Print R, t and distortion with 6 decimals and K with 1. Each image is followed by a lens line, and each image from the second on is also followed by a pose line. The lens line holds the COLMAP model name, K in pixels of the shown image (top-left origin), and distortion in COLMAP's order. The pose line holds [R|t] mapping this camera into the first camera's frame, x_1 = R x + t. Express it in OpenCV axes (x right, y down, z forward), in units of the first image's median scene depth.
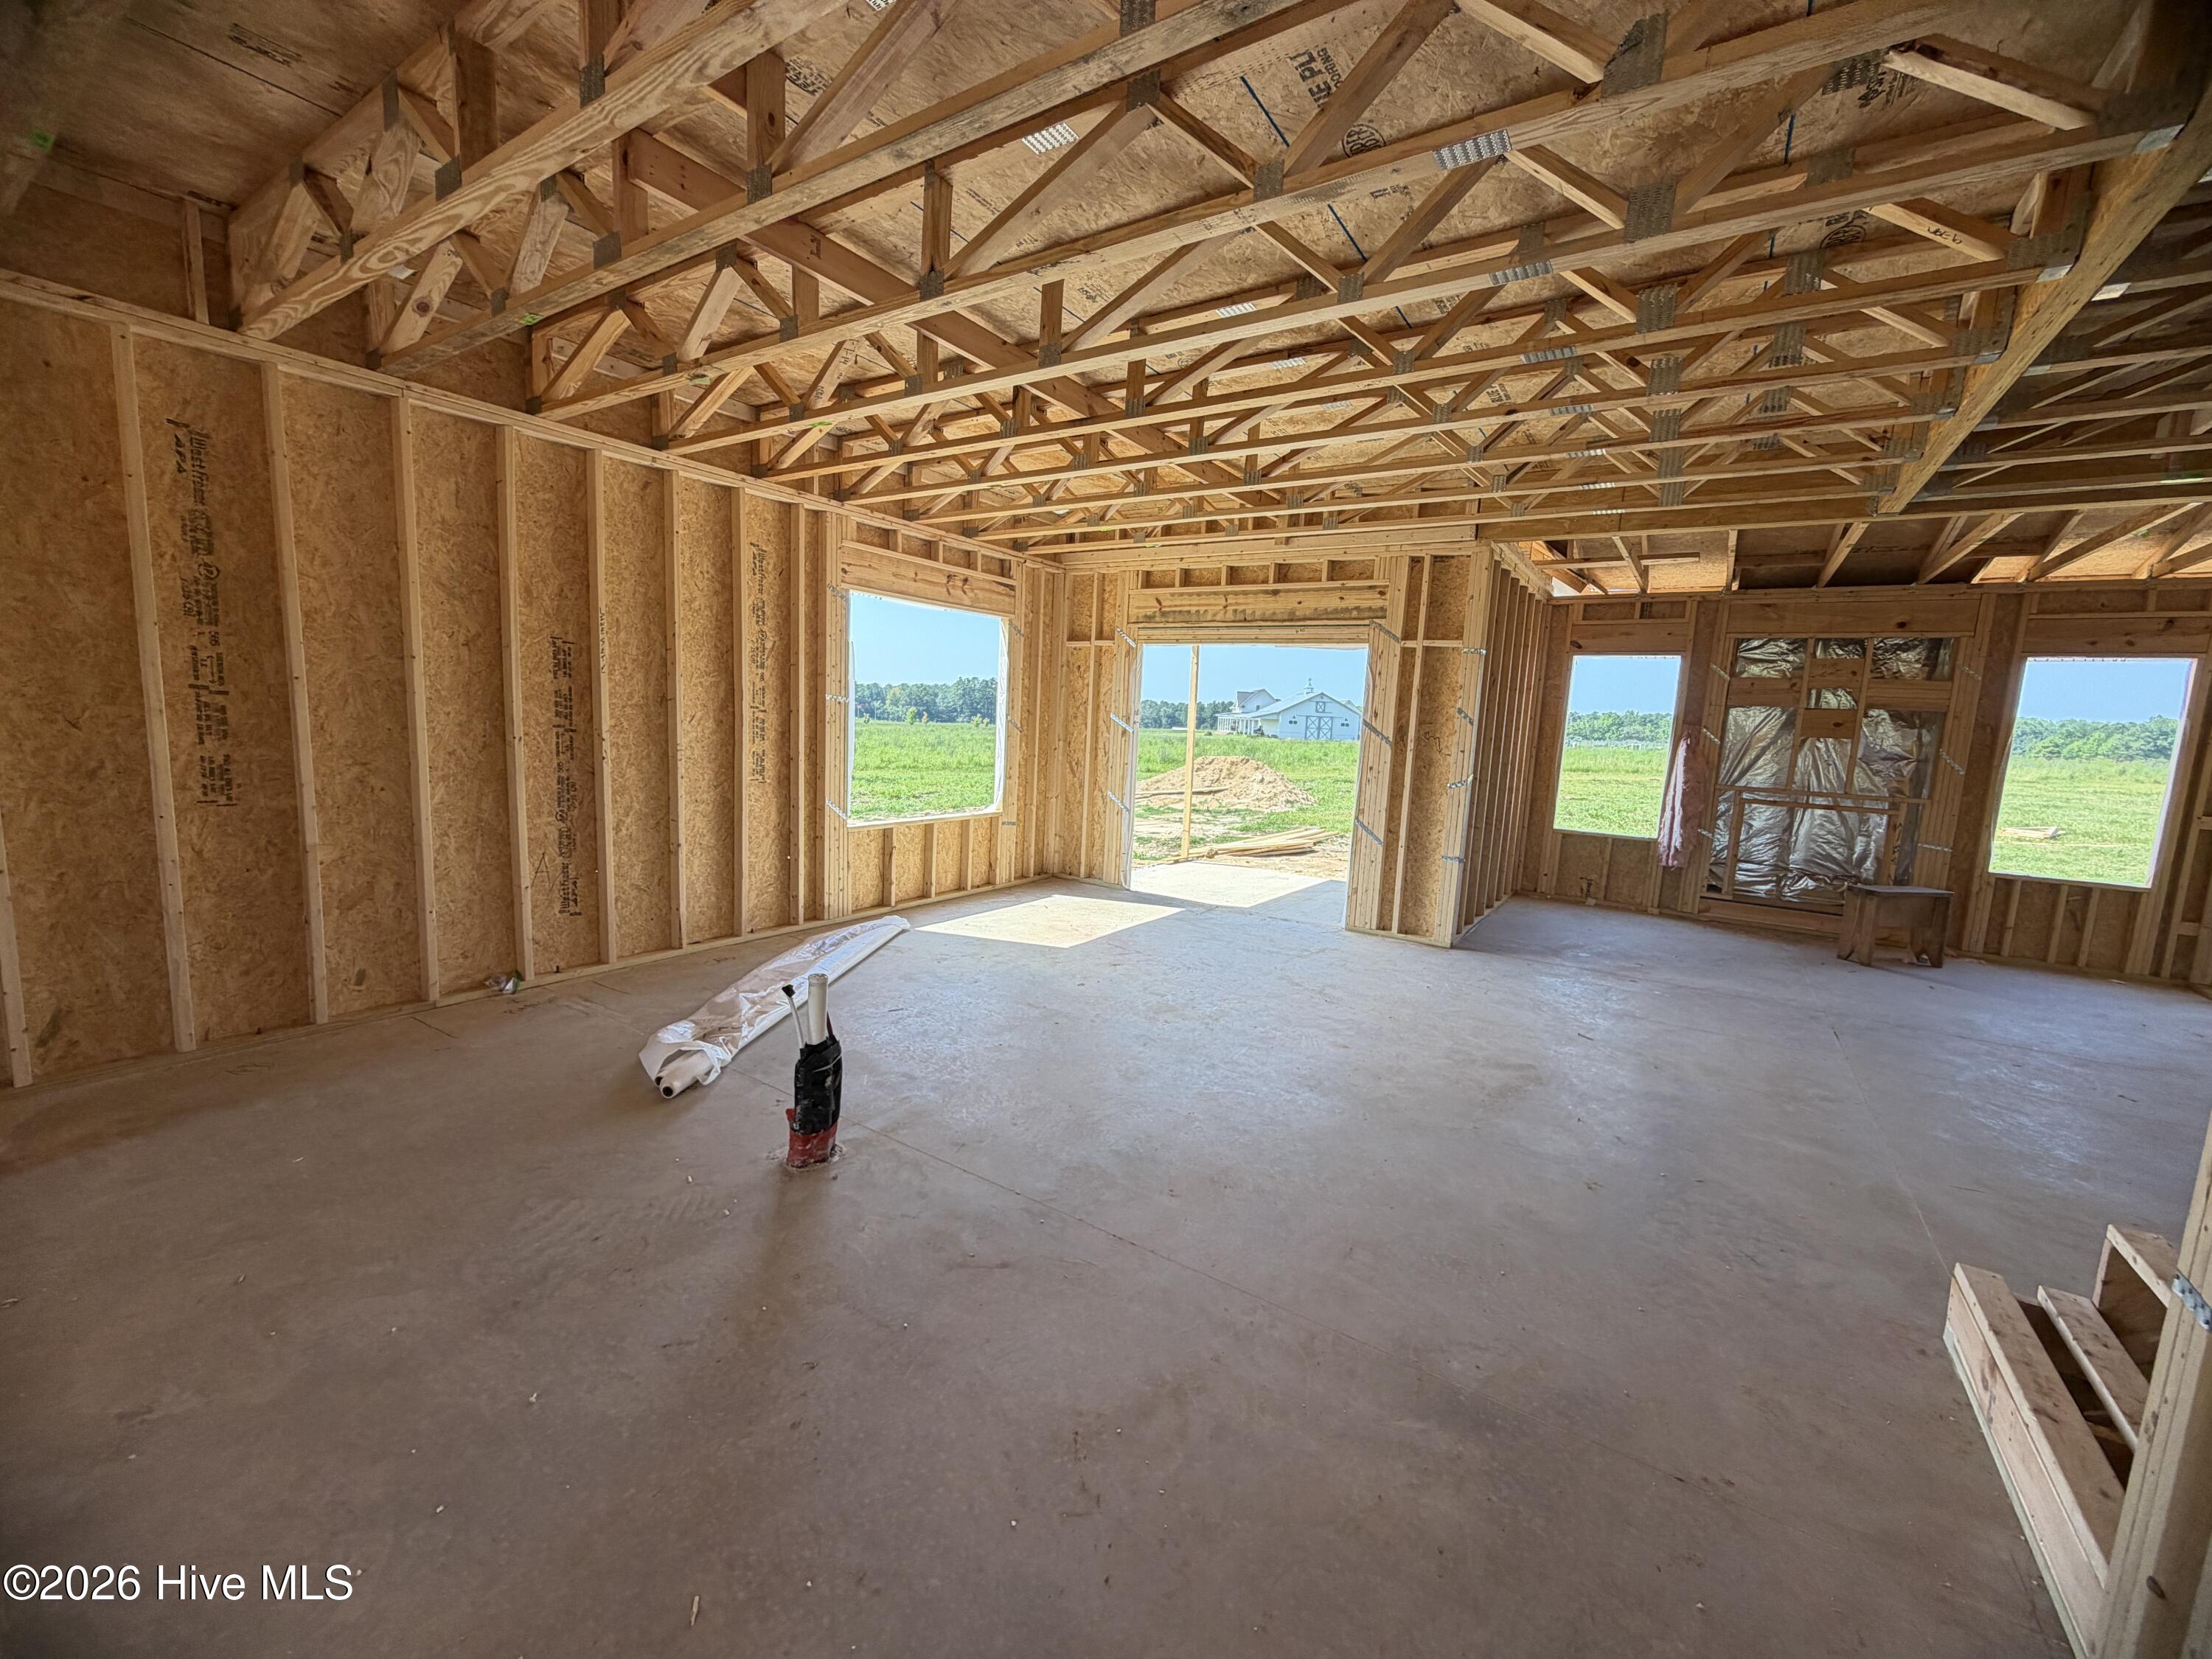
lens RADIAL K [[884.1, 0, 1102.0], [0, 884.1, 830.7], [0, 0, 1]] dist [0.000434, 0.000155]
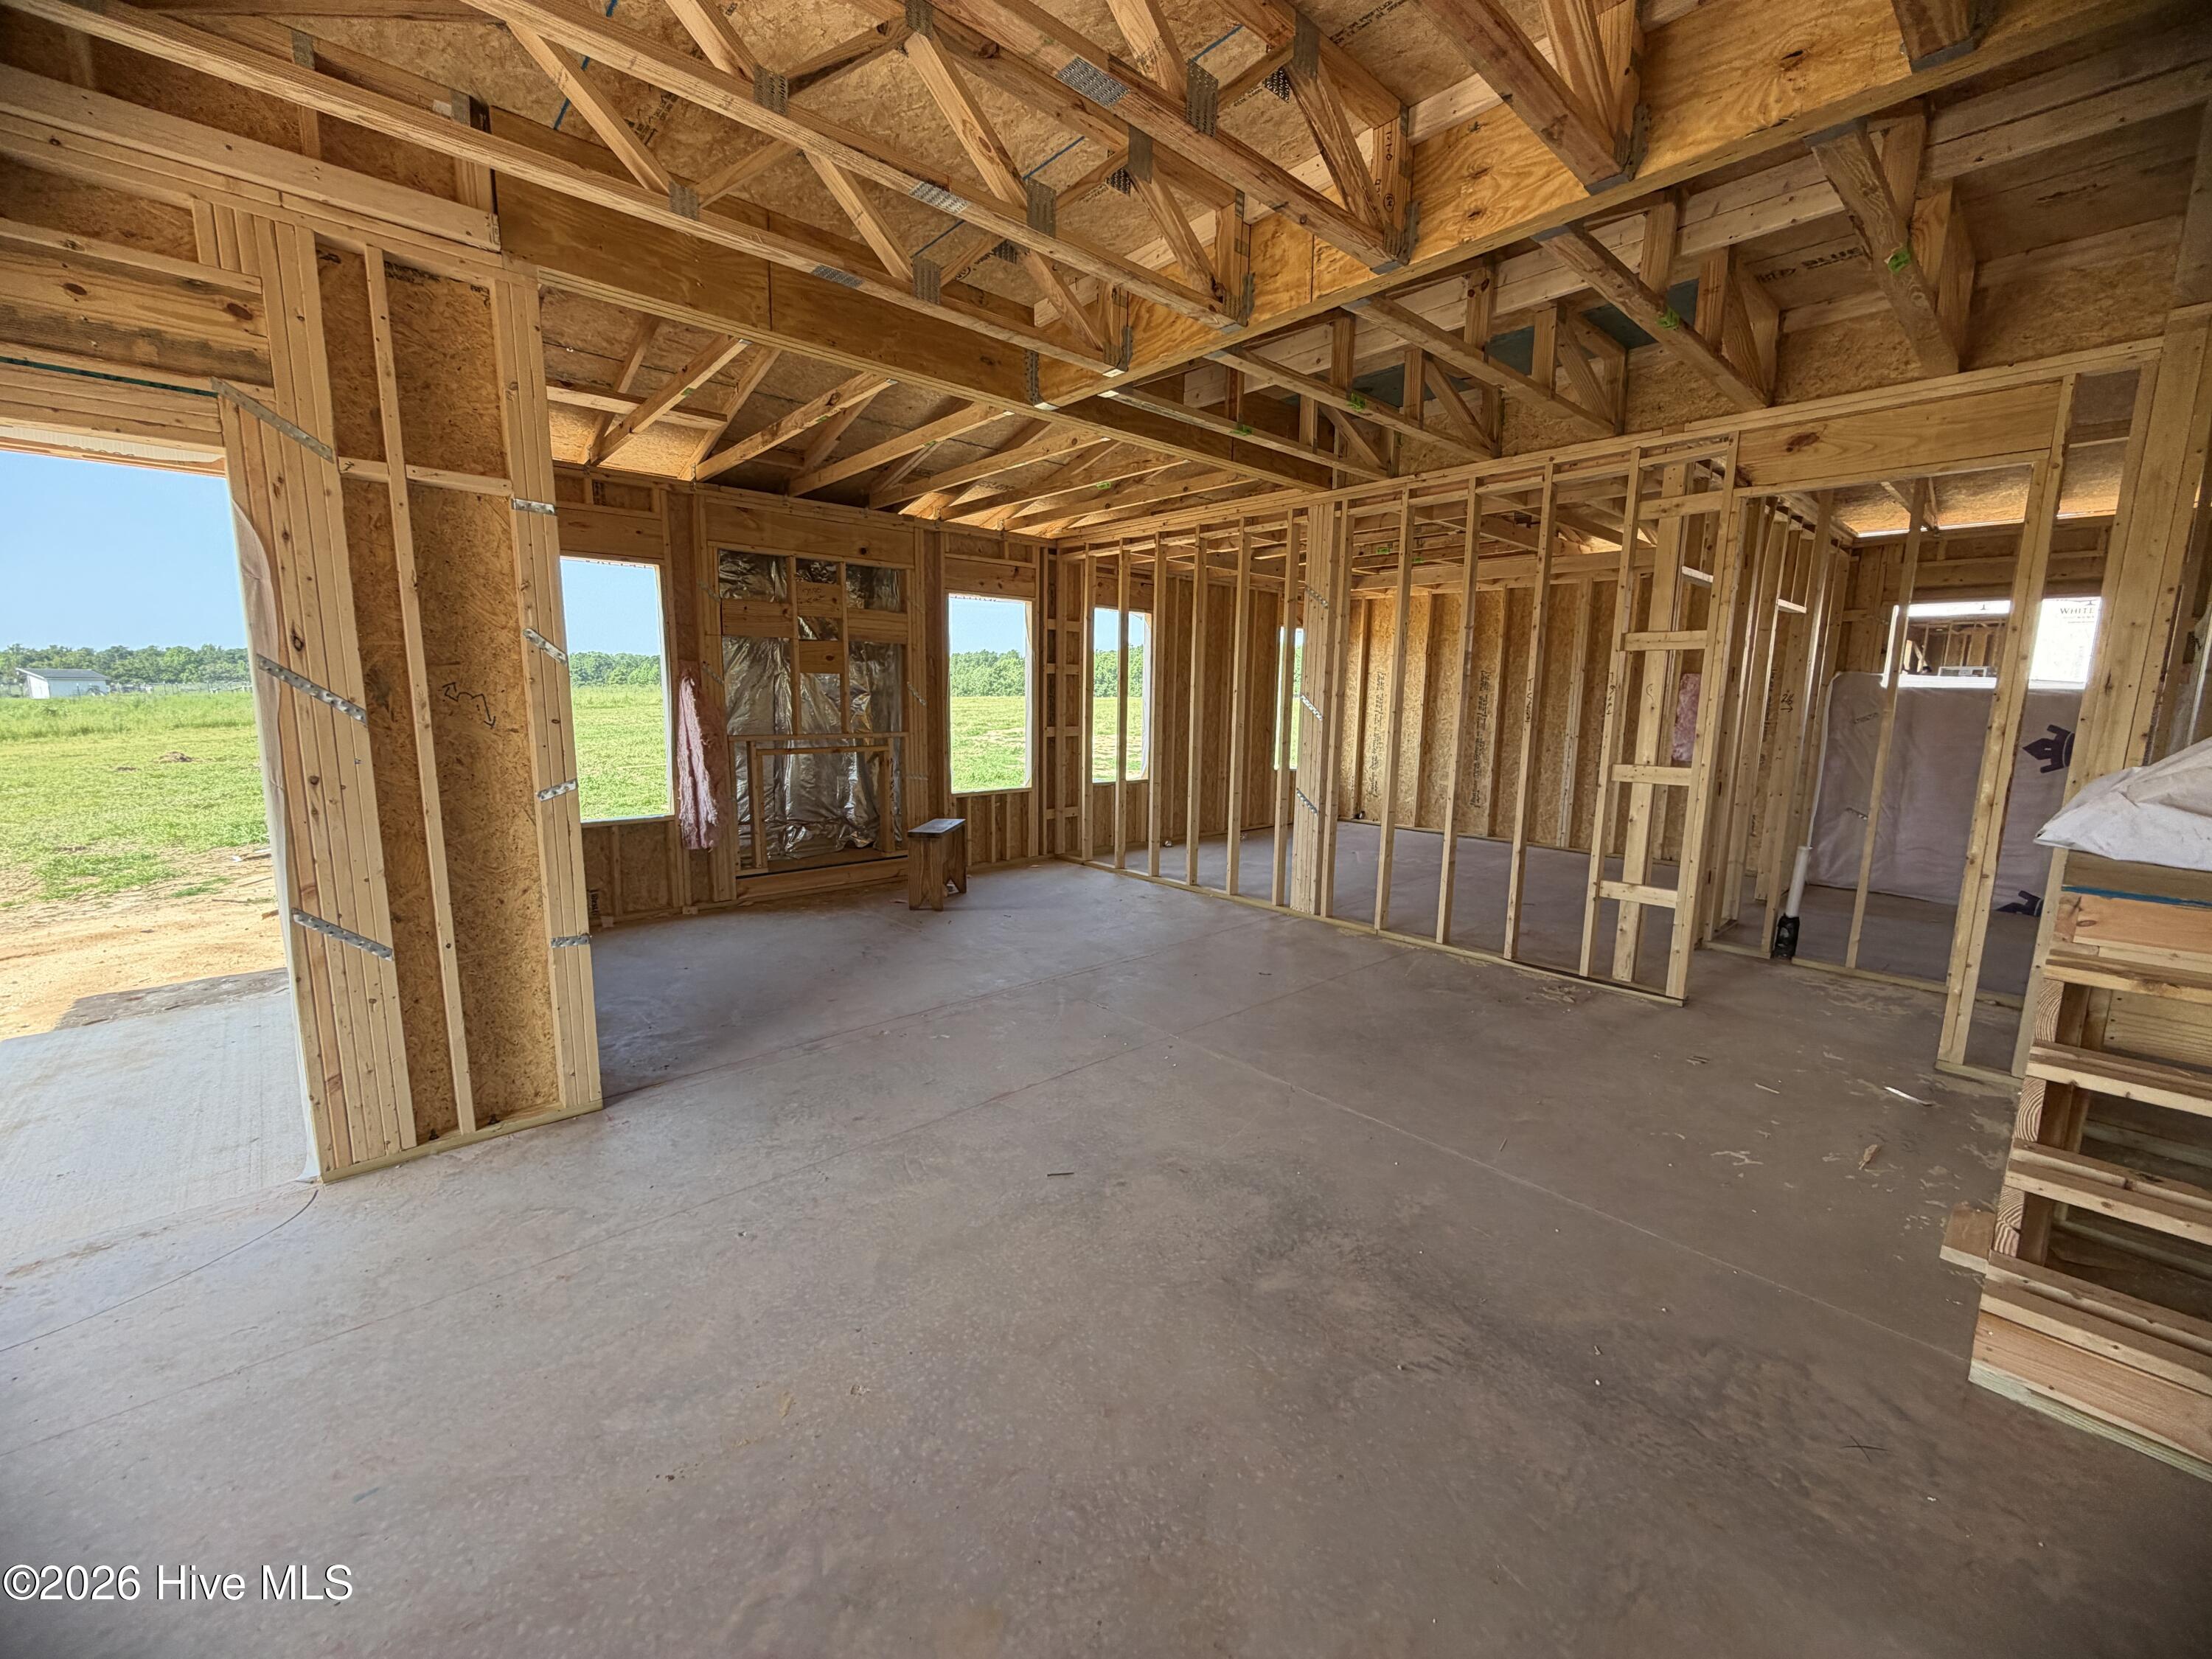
lens RADIAL K [[884.1, 0, 1099.2], [0, 884.1, 828.0], [0, 0, 1]] dist [0.000434, 0.000155]
pose [[0.251263, -0.192768, 0.948529, 0.012252], [0.126850, 0.978074, 0.165170, -0.069252], [-0.959571, 0.078819, 0.270206, 0.545270]]
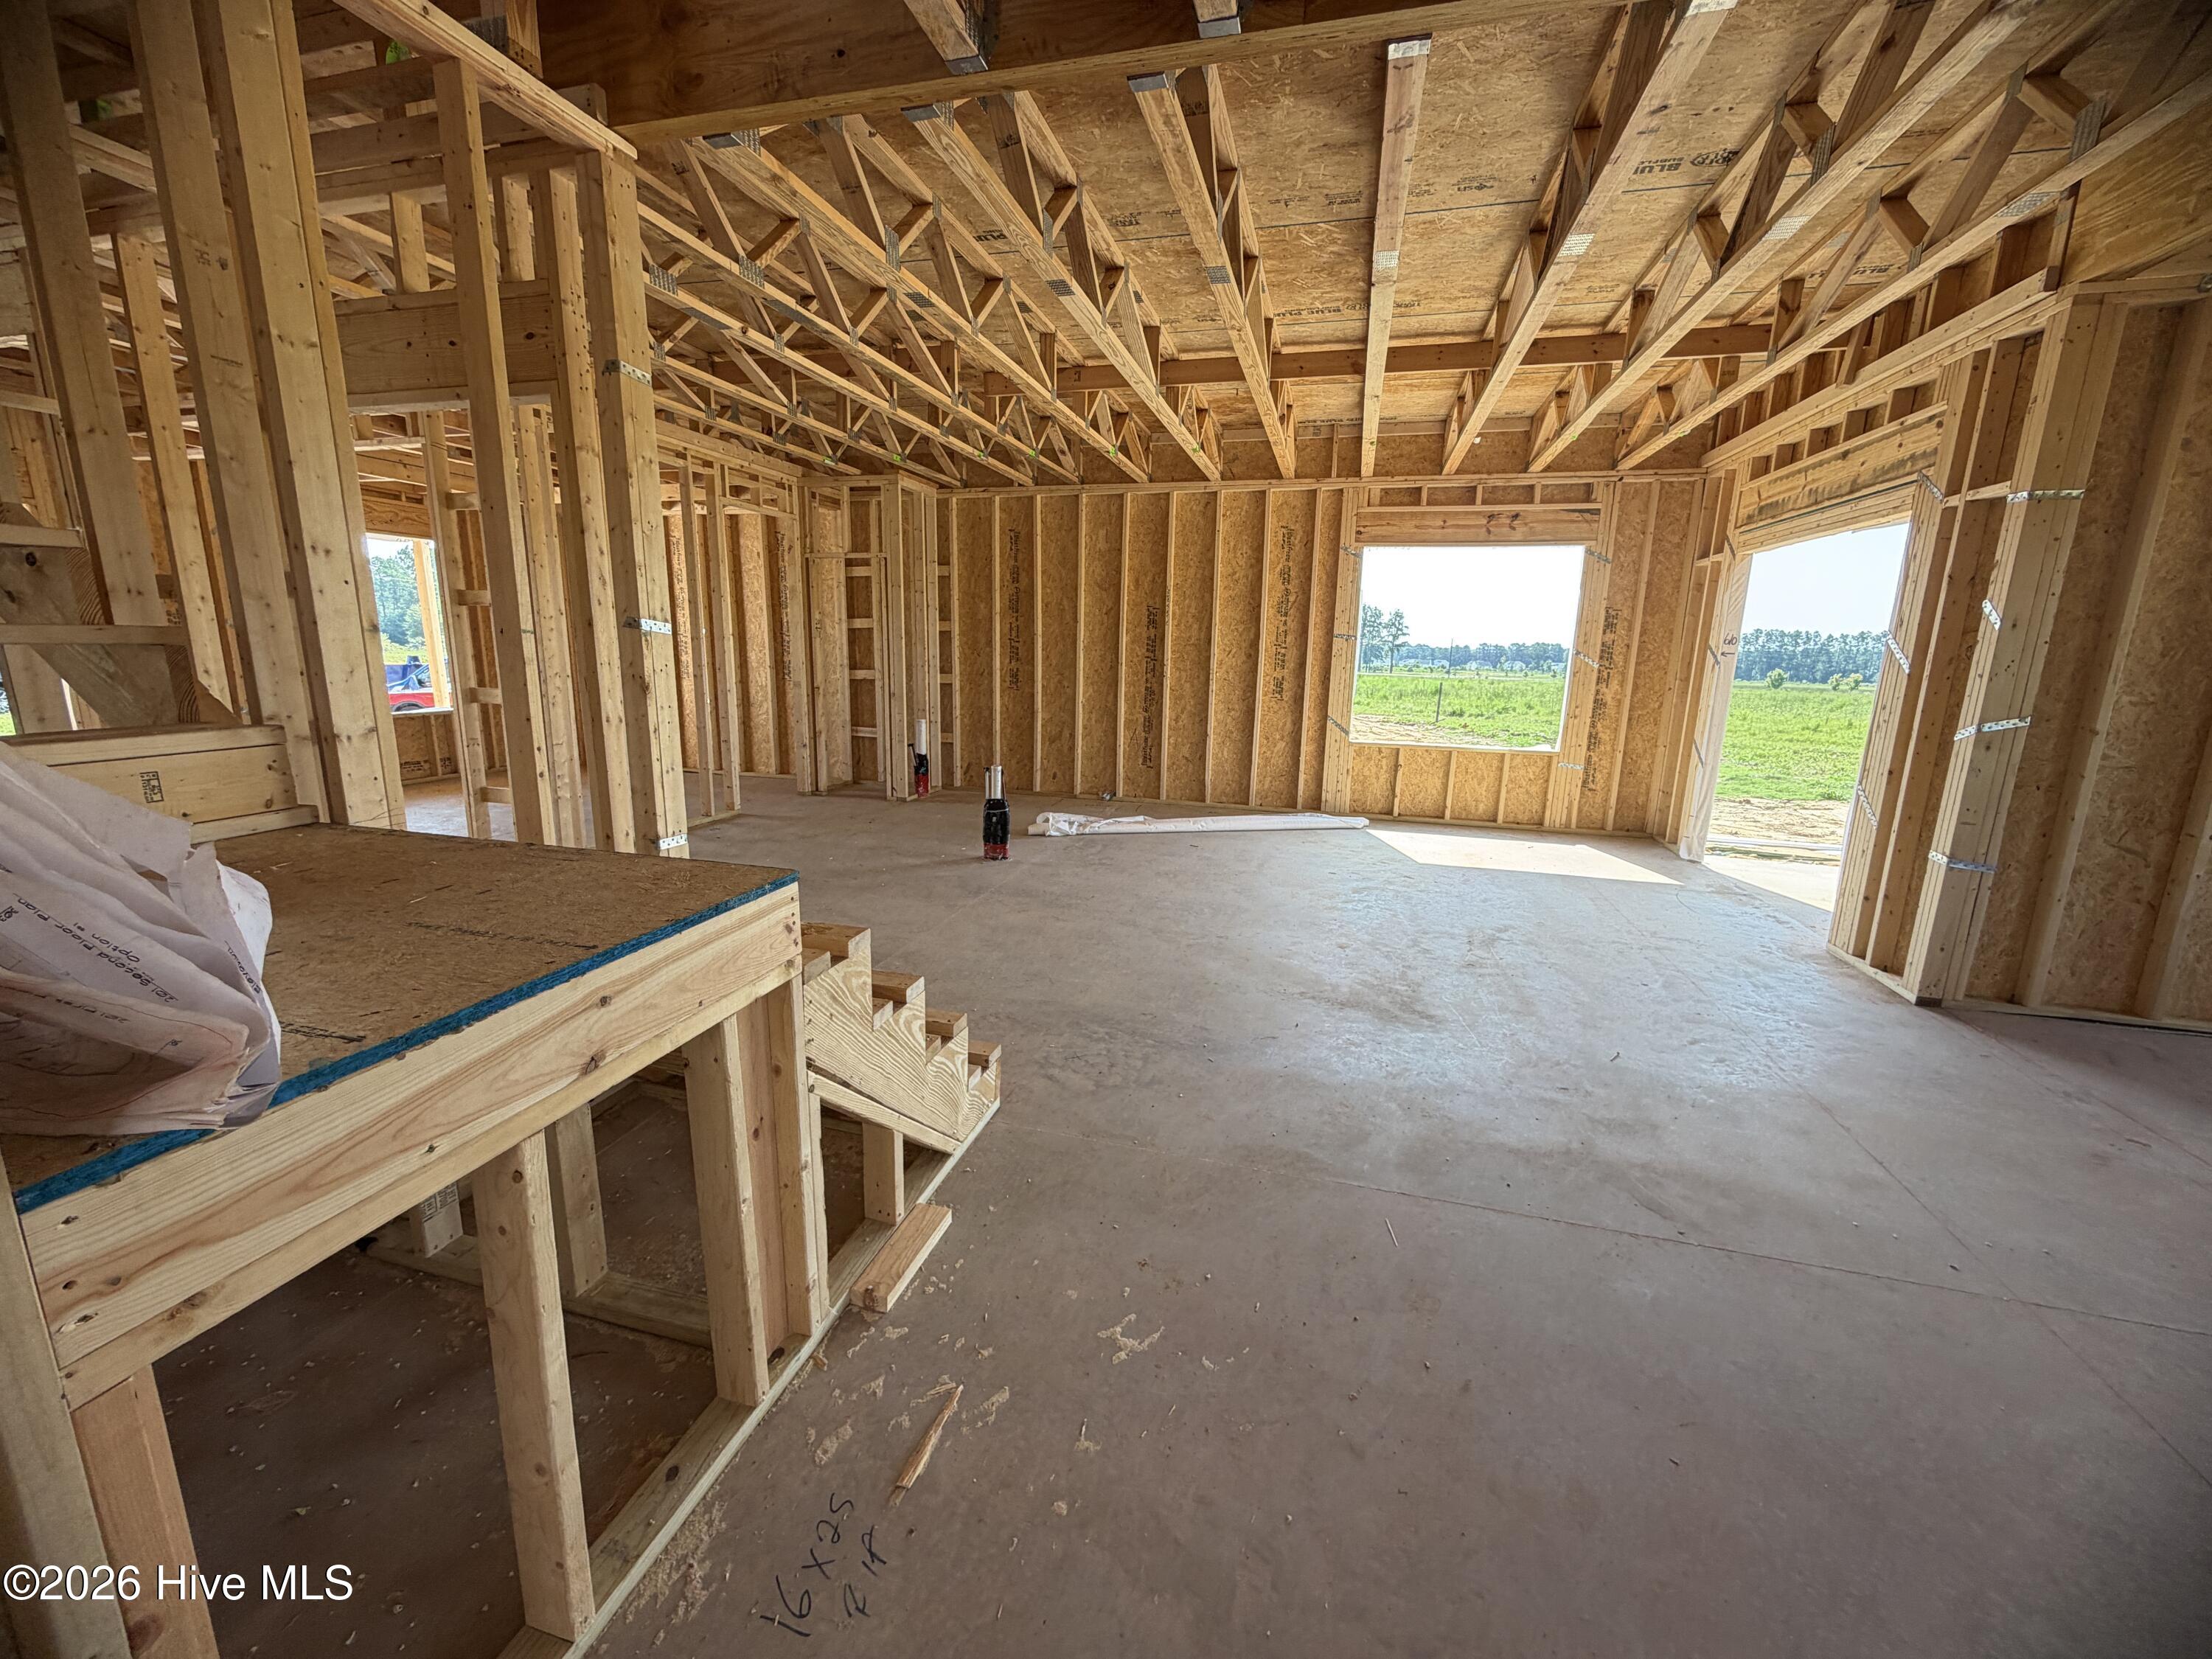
lens RADIAL K [[884.1, 0, 1090.6], [0, 884.1, 820.8], [0, 0, 1]] dist [0.000434, 0.000155]
pose [[0.311298, 0.145319, -0.939136, 0.724930], [-0.132303, 0.985242, 0.108599, 0.017916], [0.941058, 0.090444, 0.325930, 0.245001]]
